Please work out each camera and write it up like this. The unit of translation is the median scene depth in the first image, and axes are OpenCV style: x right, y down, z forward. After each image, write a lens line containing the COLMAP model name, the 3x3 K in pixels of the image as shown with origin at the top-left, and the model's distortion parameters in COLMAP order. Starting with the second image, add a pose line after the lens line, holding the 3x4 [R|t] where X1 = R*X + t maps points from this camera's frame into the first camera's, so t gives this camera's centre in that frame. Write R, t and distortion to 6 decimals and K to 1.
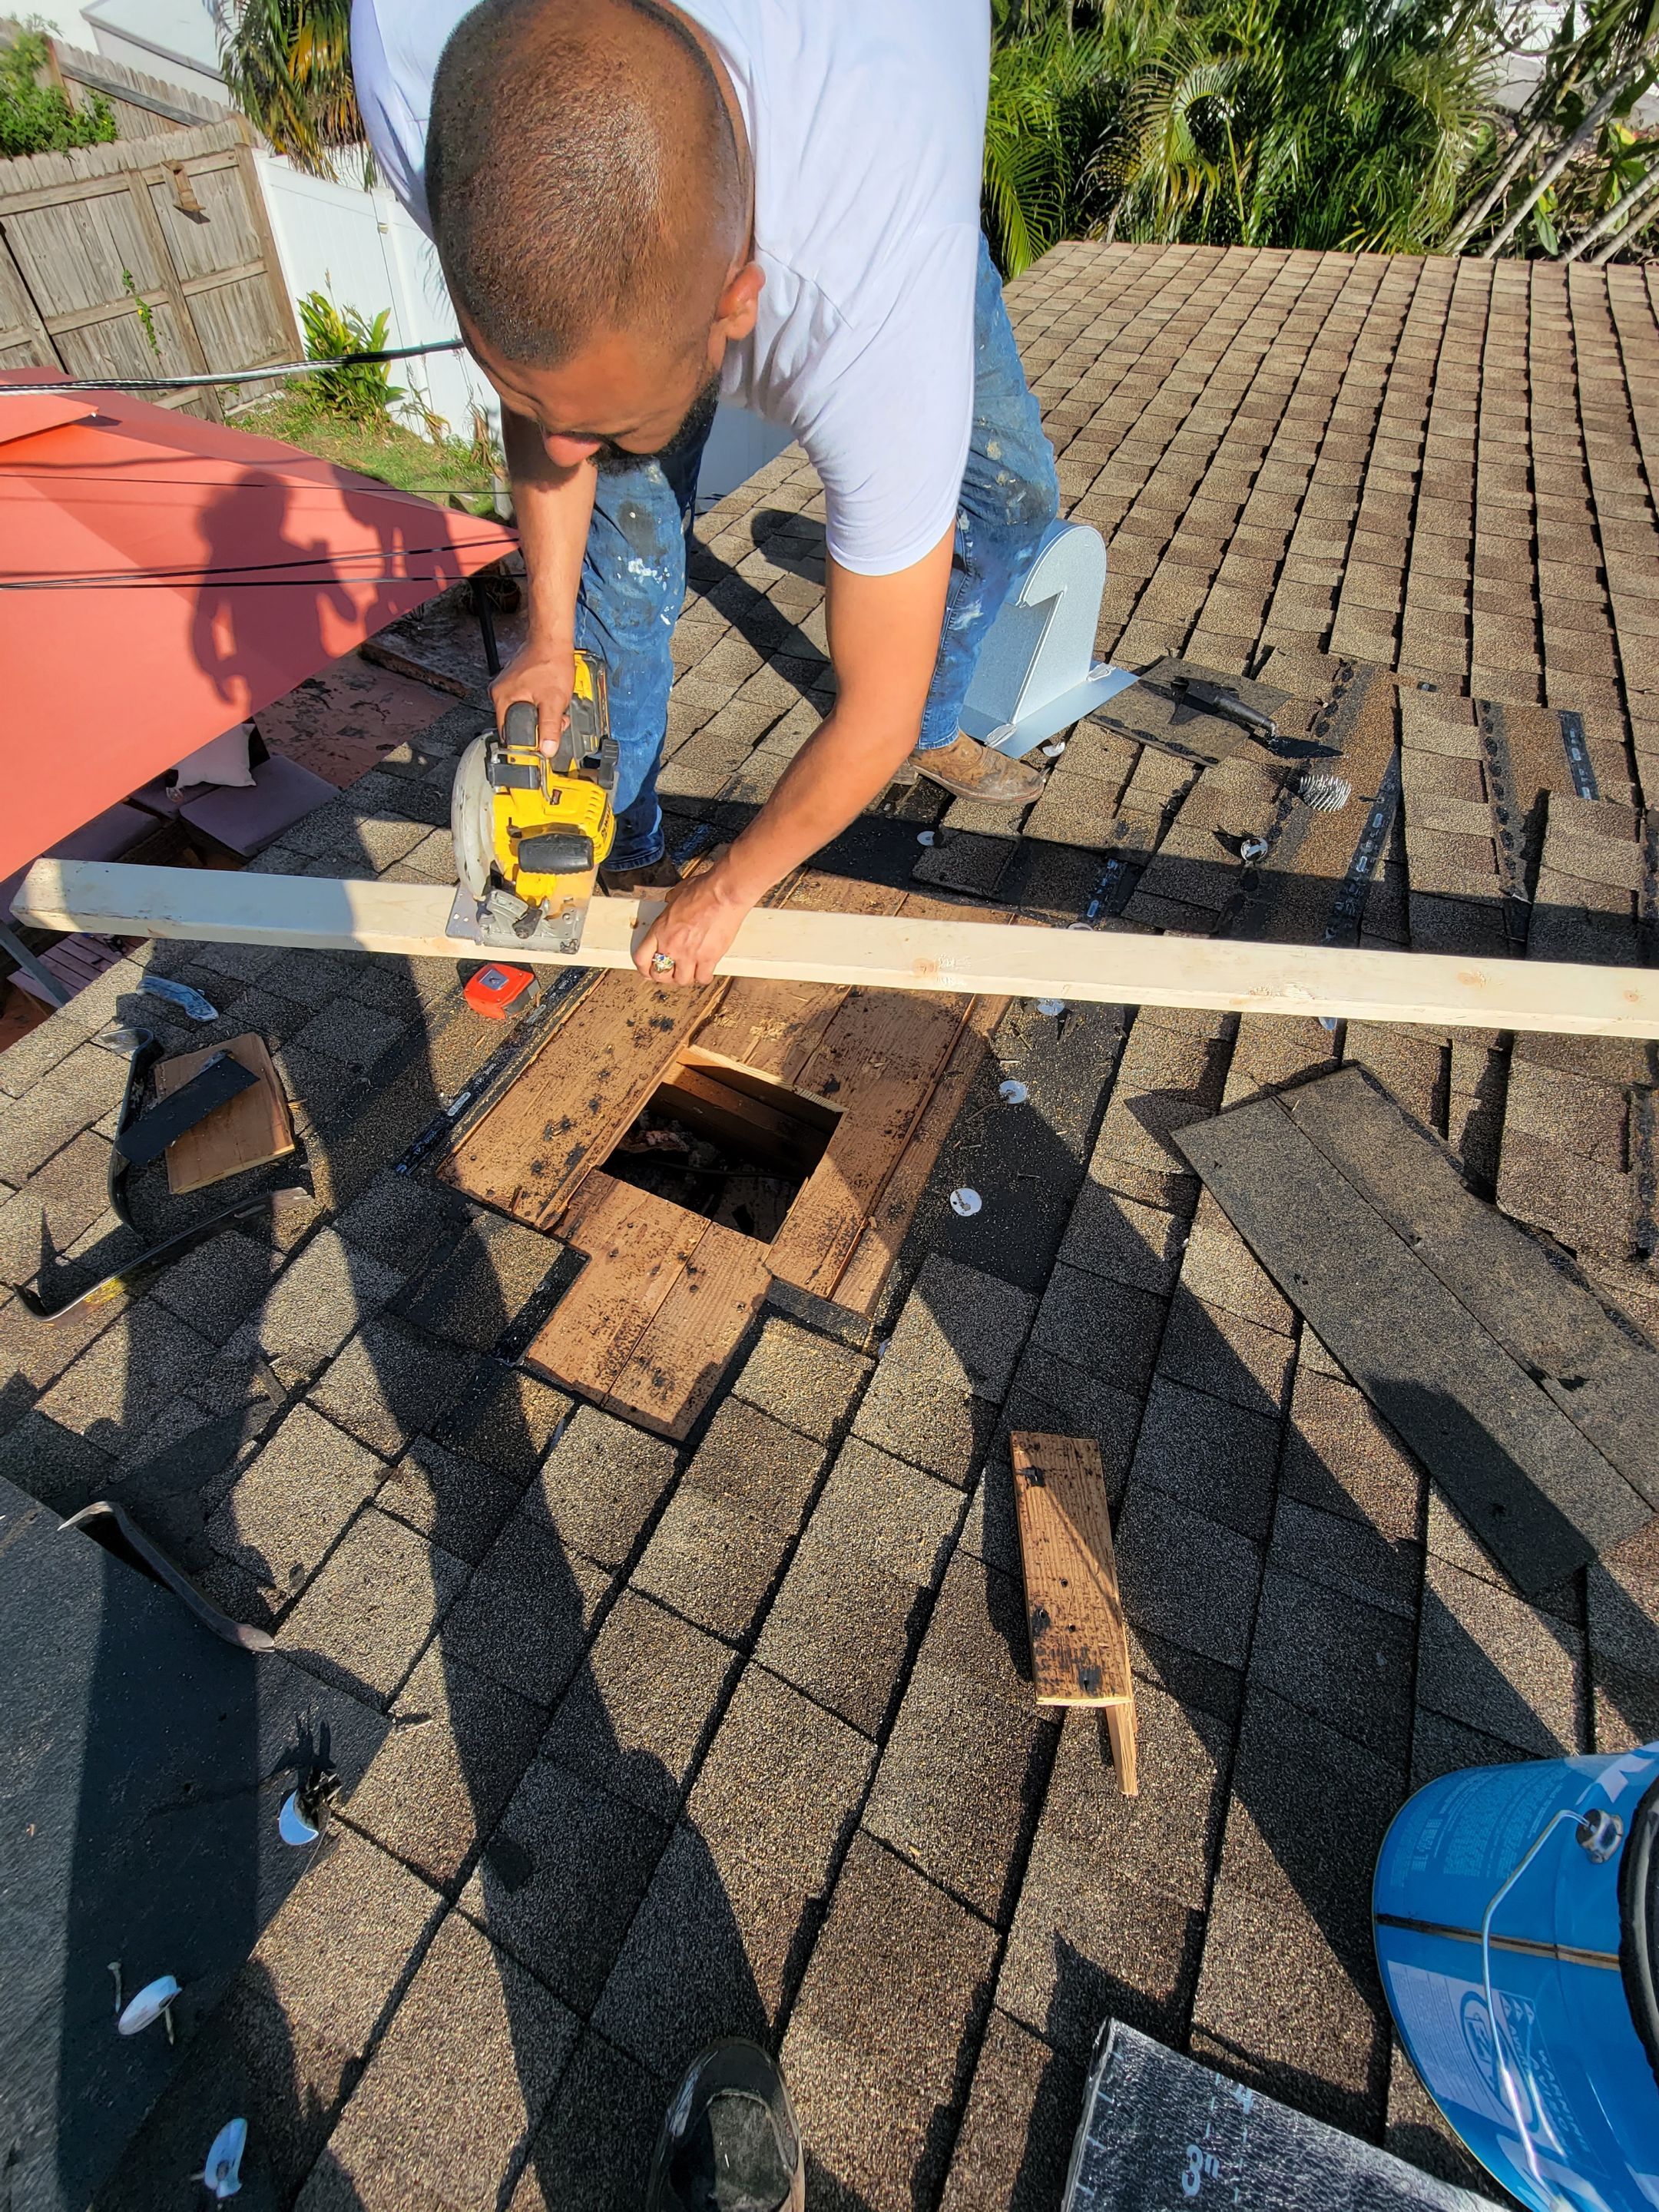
lens RADIAL K [[905.1, 0, 821.6], [0, 905.1, 1091.0], [0, 0, 1]] dist [0.001603, -0.002740]
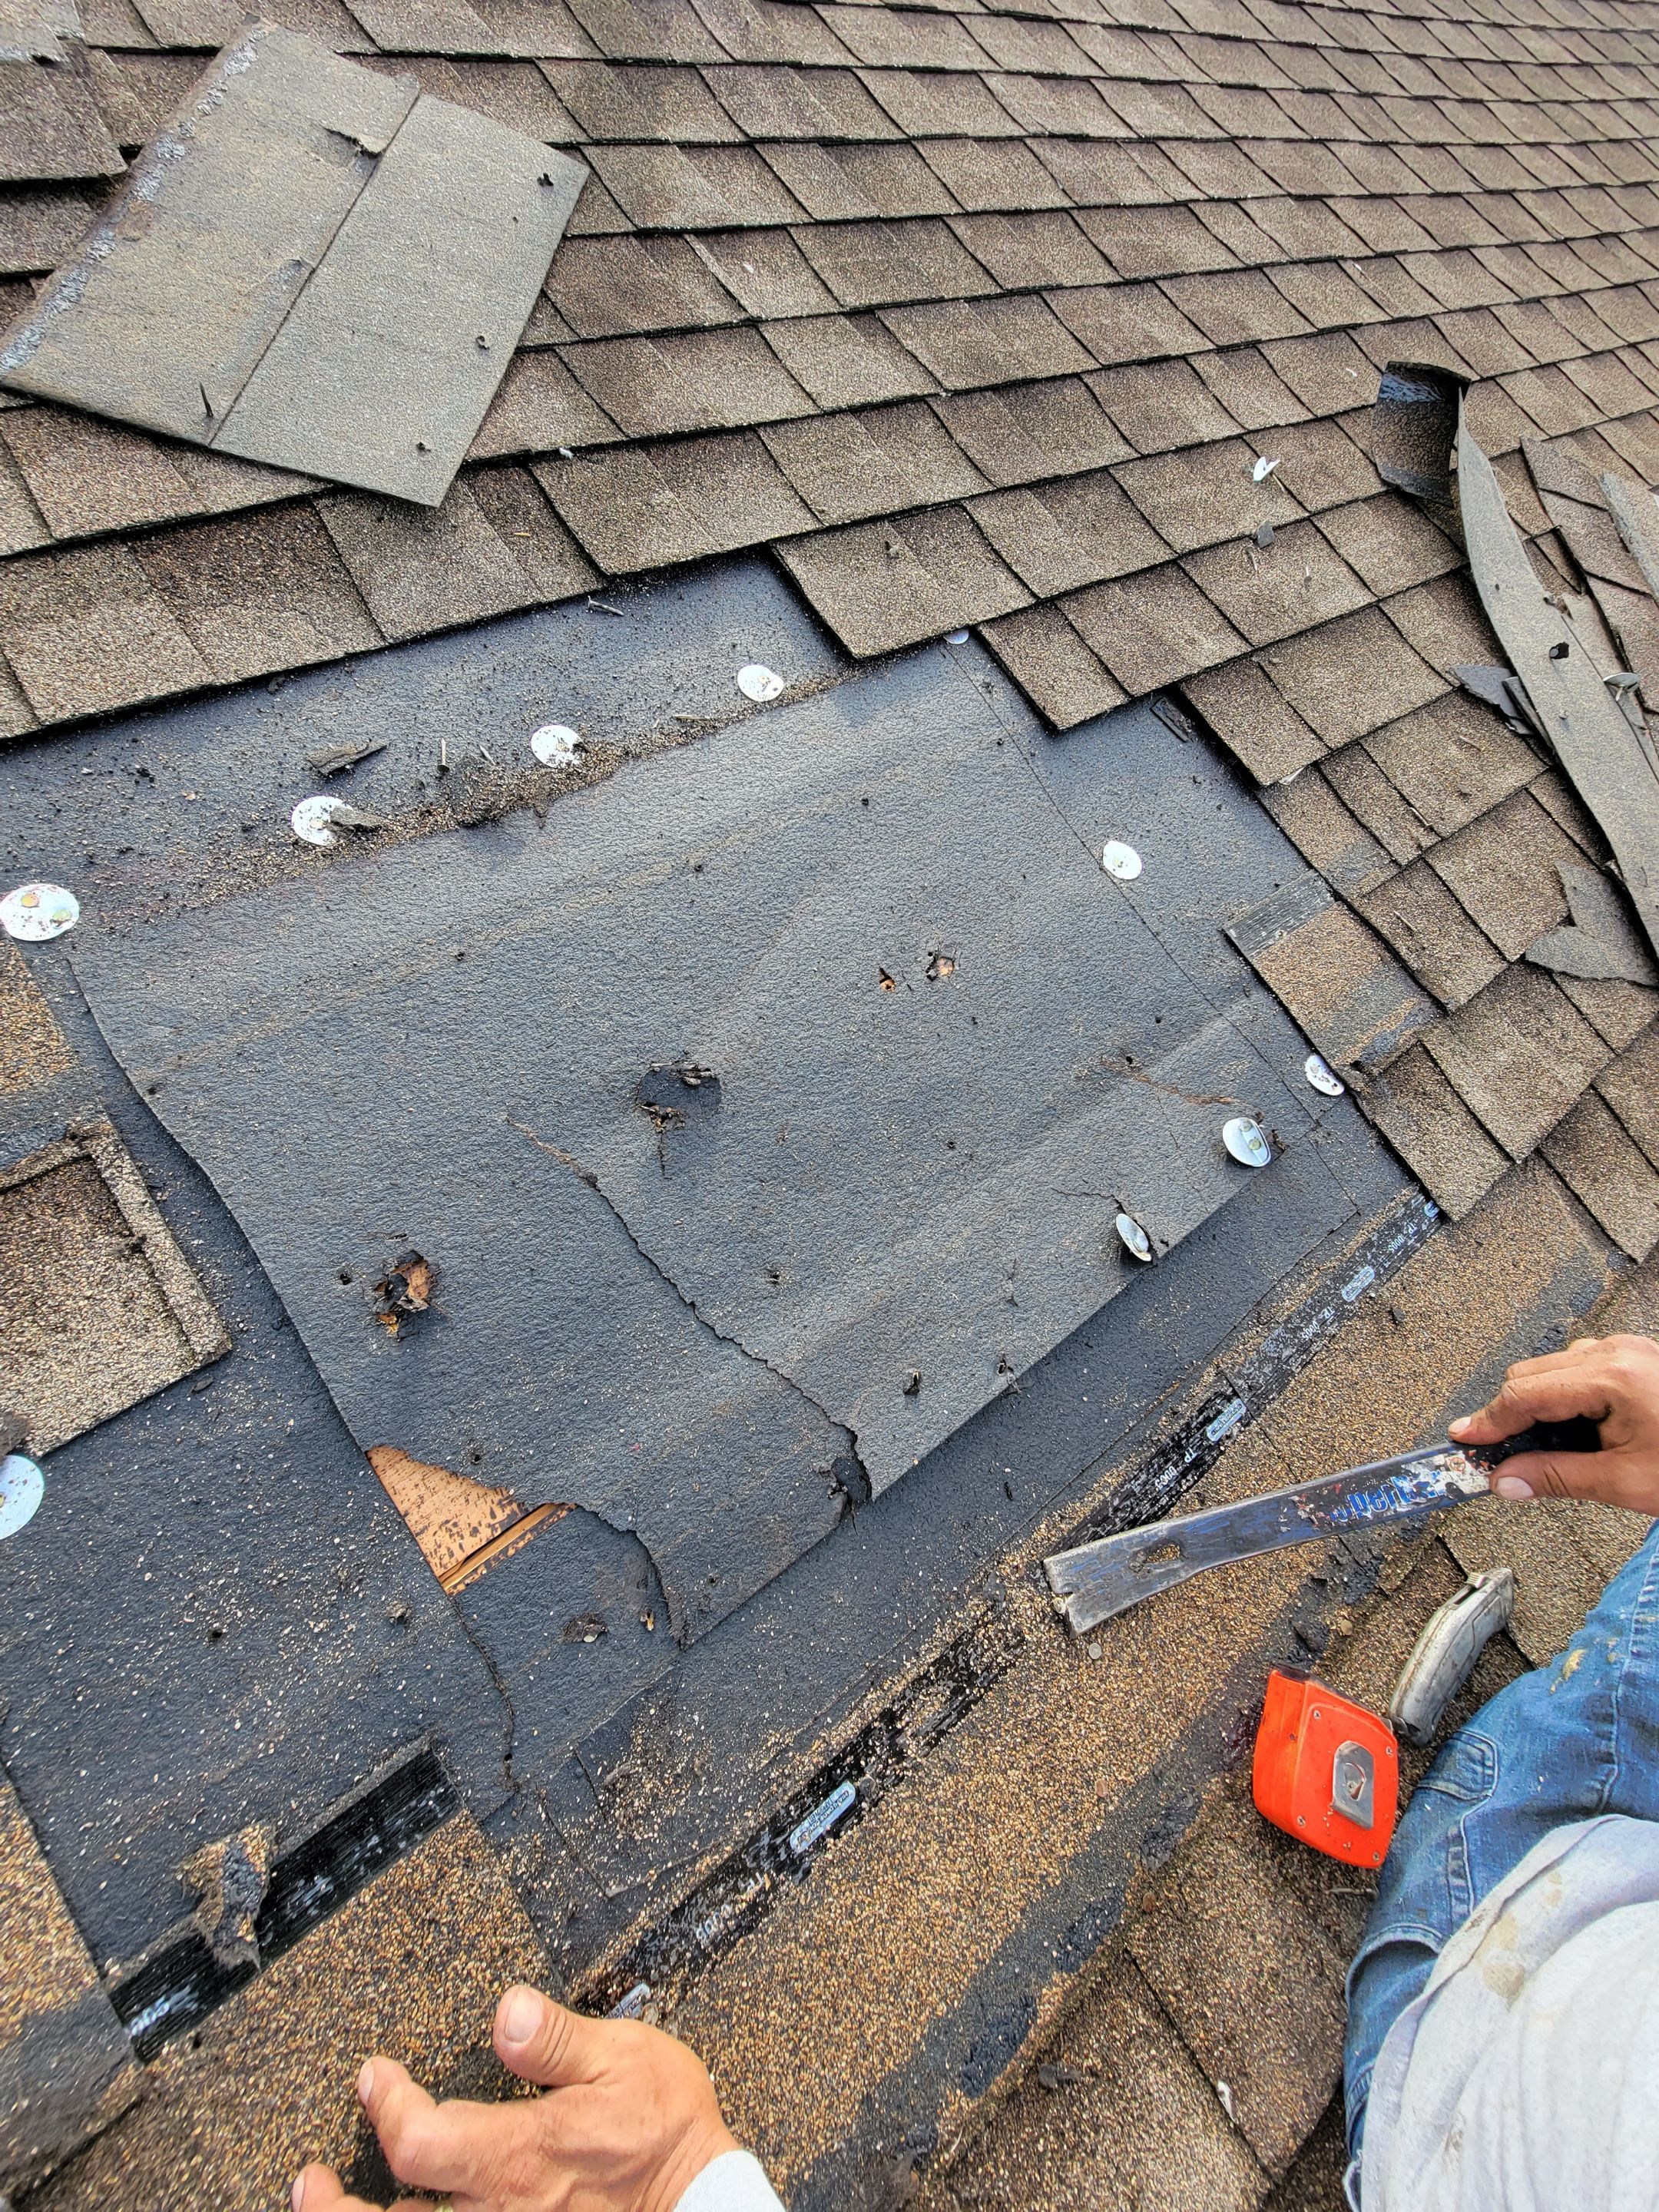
lens RADIAL K [[905.1, 0, 830.3], [0, 905.1, 1094.5], [0, 0, 1]] dist [0.001603, -0.002740]
pose [[-0.838880, -0.543917, -0.020858, -0.022627], [0.220319, -0.374338, 0.900739, -0.326164], [-0.497735, 0.751016, 0.433860, 0.497256]]
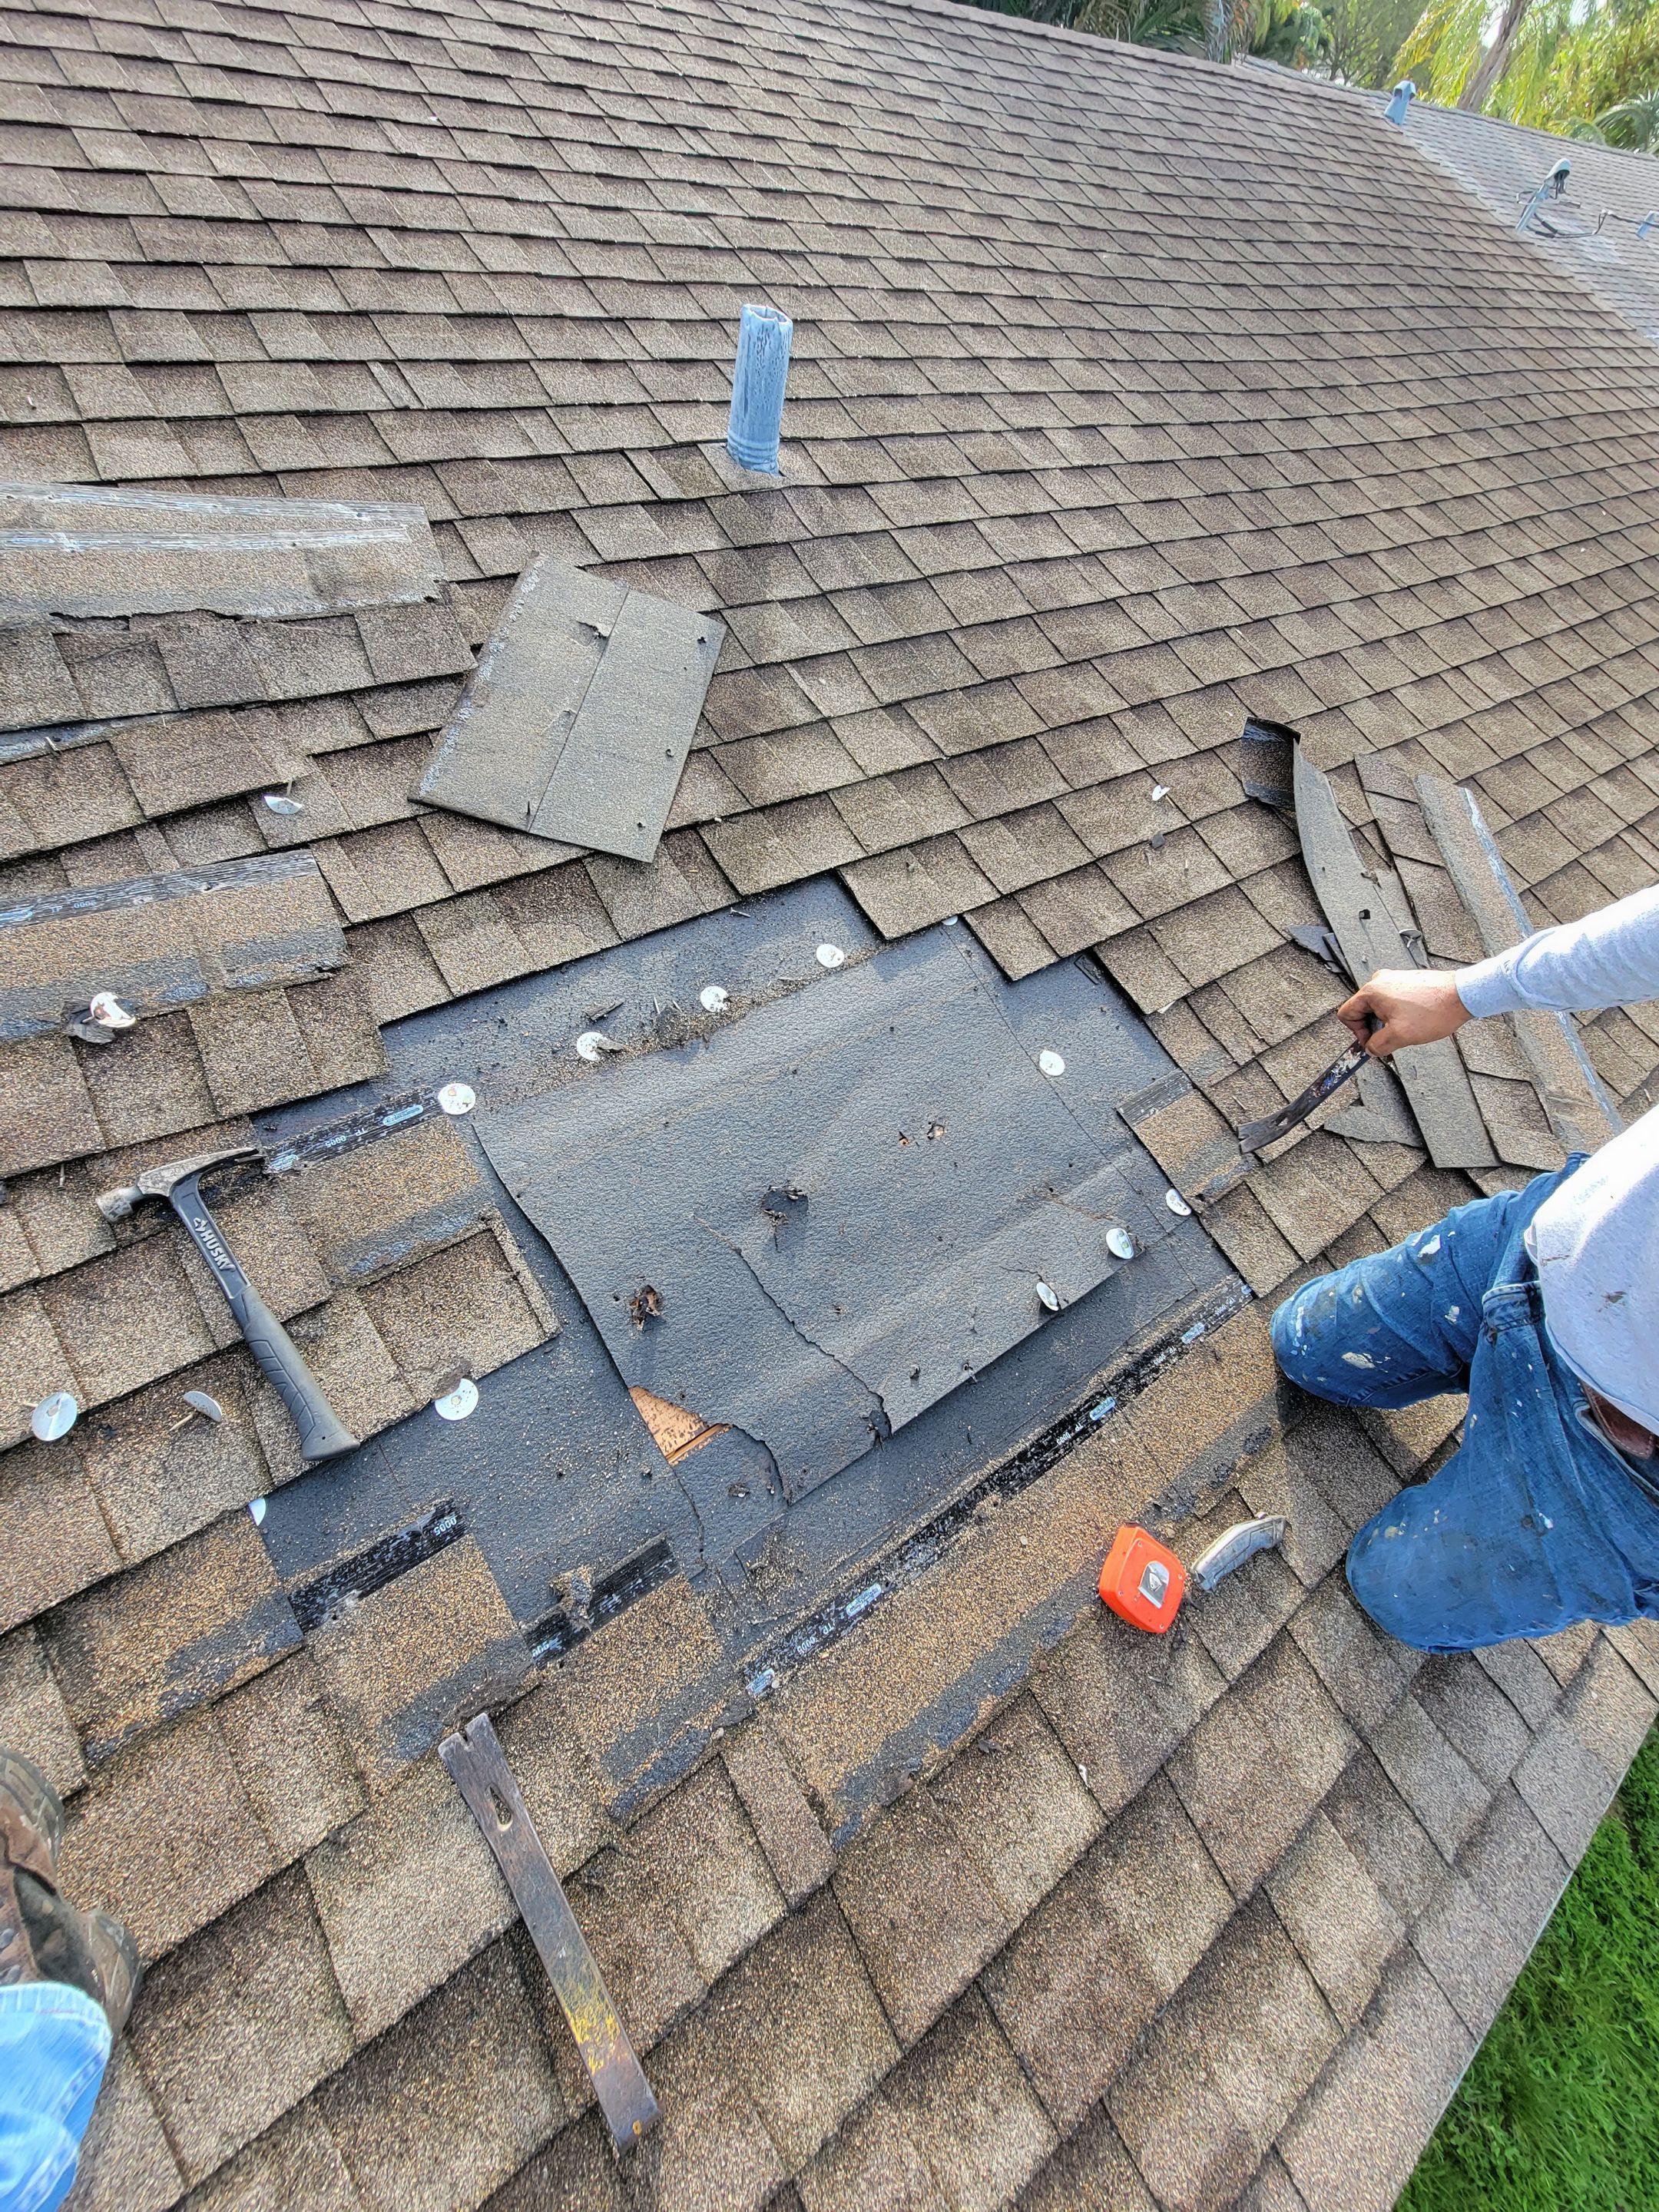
lens RADIAL K [[905.1, 0, 828.4], [0, 905.1, 1099.2], [0, 0, 1]] dist [0.001603, -0.002740]
pose [[-0.824788, -0.562941, 0.053118, -0.001209], [0.238927, -0.261830, 0.935072, -0.537970], [-0.512483, 0.783927, 0.350456, 0.406391]]
